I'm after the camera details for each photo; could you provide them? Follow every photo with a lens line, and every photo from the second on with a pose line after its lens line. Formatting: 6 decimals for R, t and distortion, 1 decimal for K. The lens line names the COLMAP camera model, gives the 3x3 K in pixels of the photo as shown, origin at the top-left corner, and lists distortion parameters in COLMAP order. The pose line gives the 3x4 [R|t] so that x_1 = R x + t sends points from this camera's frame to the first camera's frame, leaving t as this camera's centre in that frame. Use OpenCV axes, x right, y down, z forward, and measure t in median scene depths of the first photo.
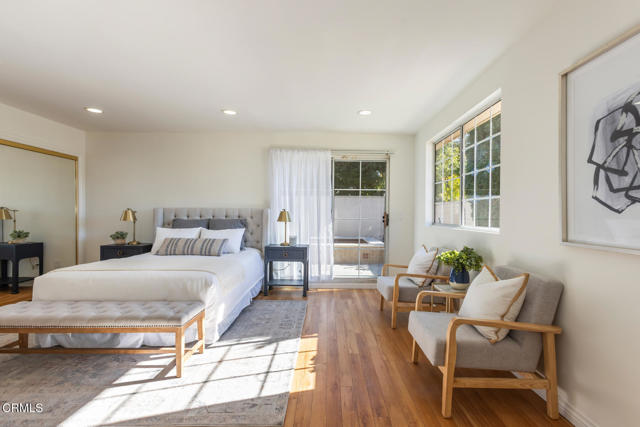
lens RADIAL K [[293.1, 0, 329.8], [0, 293.1, 216.2], [0, 0, 1]] dist [-0.028991, 0.024876]
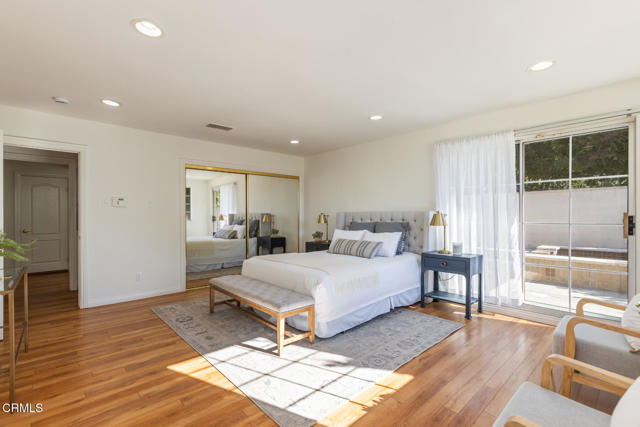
lens RADIAL K [[292.3, 0, 320.0], [0, 292.3, 213.5], [0, 0, 1]] dist [-0.001641, 0.011846]
pose [[0.674430, -0.014746, -0.738192, 0.231406], [0.004178, 0.999861, -0.016156, -0.005631], [0.738327, 0.007812, 0.674398, 0.145529]]
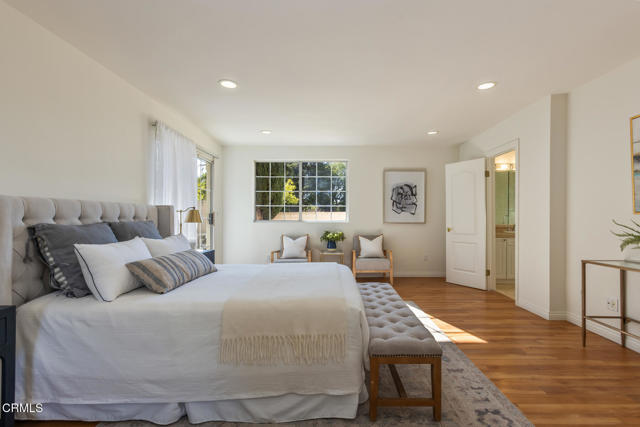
lens RADIAL K [[293.1, 0, 329.8], [0, 293.1, 216.2], [0, 0, 1]] dist [-0.028991, 0.024876]
pose [[0.018770, -0.005301, 0.999810, -0.954670], [0.006622, 0.999965, 0.005178, -0.002205], [-0.999802, 0.006523, 0.018804, 0.604465]]
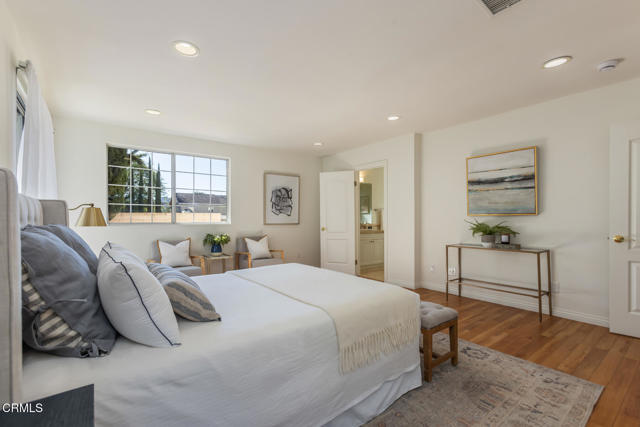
lens RADIAL K [[288.4, 0, 315.1], [0, 288.4, 218.1], [0, 0, 1]] dist [-0.004402, 0.010592]
pose [[-0.588586, -0.004630, 0.808421, -0.846334], [0.003752, 0.999957, 0.008458, -0.001187], [-0.808426, 0.008012, -0.588543, 0.965953]]
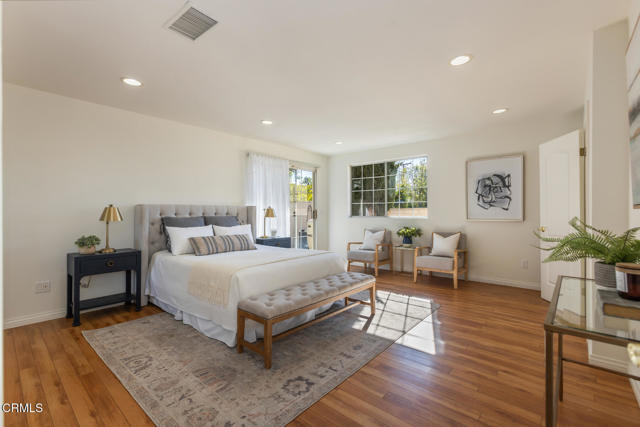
lens RADIAL K [[281.0, 0, 319.5], [0, 281.0, 210.9], [0, 0, 1]] dist [-0.001399, -0.000032]
pose [[0.663313, -0.003279, 0.748335, -0.876754], [0.011846, 0.999911, -0.006118, 0.000823], [-0.748248, 0.012923, 0.663293, 0.097903]]
